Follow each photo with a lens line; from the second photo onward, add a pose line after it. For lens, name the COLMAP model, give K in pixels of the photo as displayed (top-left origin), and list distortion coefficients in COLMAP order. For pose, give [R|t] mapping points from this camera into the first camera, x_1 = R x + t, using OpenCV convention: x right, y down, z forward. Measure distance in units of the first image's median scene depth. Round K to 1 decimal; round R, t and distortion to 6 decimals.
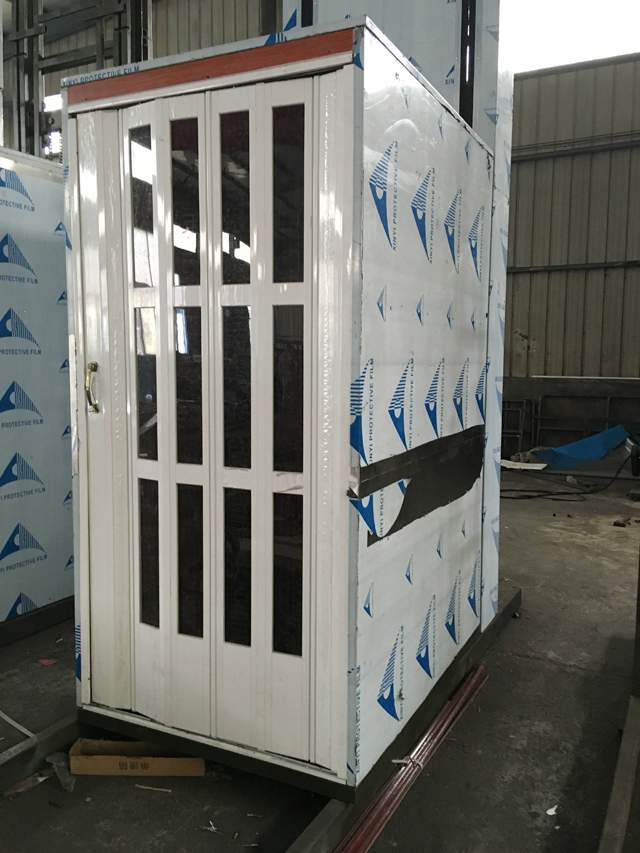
lens RADIAL K [[735.8, 0, 320.0], [0, 735.8, 418.9], [0, 0, 1]] dist [0.118243, -0.162527]
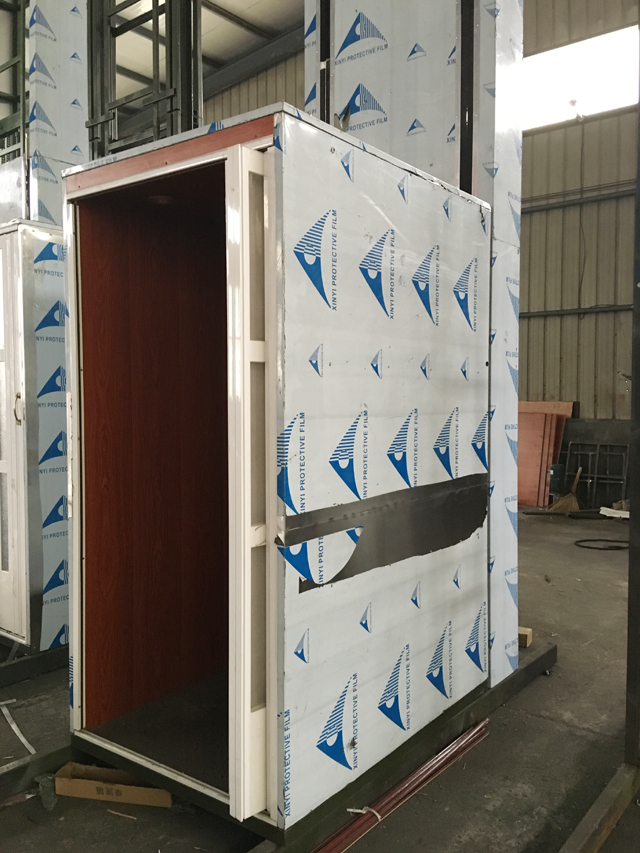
lens RADIAL K [[735.8, 0, 319.3], [0, 735.8, 418.6], [0, 0, 1]] dist [0.118243, -0.162527]
pose [[0.982590, -0.004756, -0.185725, 0.248003], [-0.005480, 0.998496, -0.054559, -0.013695], [0.185705, 0.054627, 0.981086, -0.027561]]
